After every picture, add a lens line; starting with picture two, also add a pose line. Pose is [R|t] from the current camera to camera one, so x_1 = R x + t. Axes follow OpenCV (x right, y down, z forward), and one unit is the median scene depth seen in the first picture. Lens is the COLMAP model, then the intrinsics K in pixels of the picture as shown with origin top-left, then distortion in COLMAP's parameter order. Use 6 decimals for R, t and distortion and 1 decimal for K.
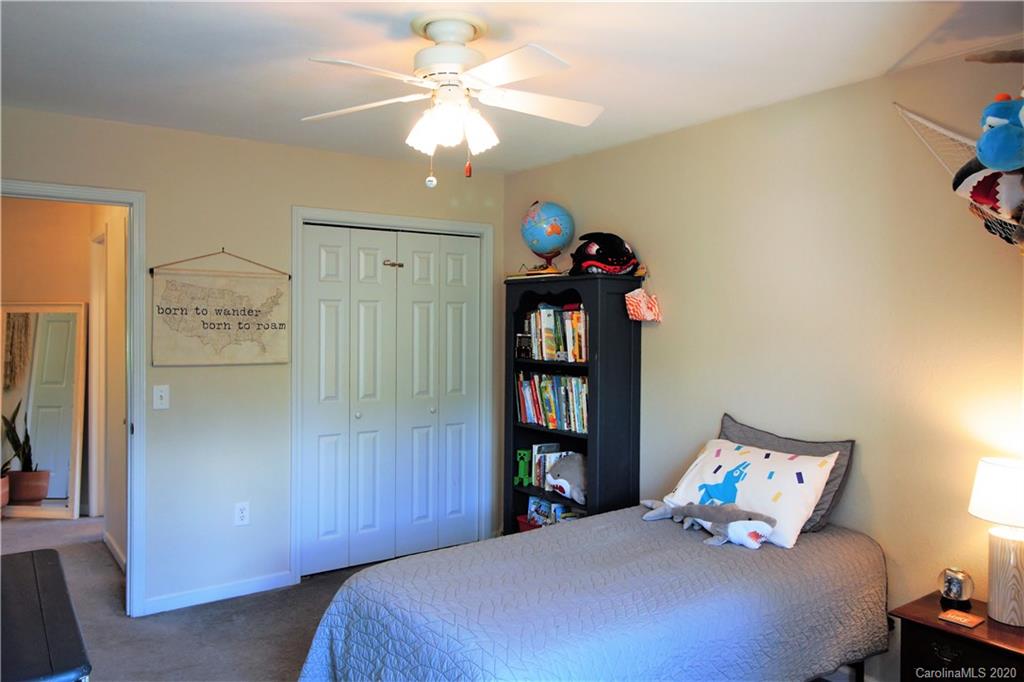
lens RADIAL K [[752.1, 0, 512.7], [0, 752.1, 336.8], [0, 0, 1]] dist [-0.003479, -0.003199]
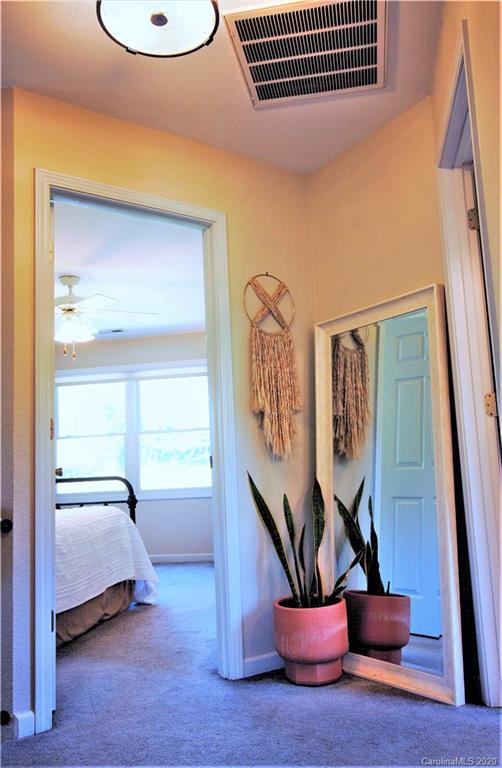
lens RADIAL K [[663.1, 0, 250.5], [0, 663.1, 383.7], [0, 0, 1]] dist [-0.014051, -0.004962]
pose [[0.695778, -0.139043, -0.704670, -0.319077], [0.044874, 0.987582, -0.150559, 0.088373], [0.716854, 0.073134, 0.693377, 0.545439]]
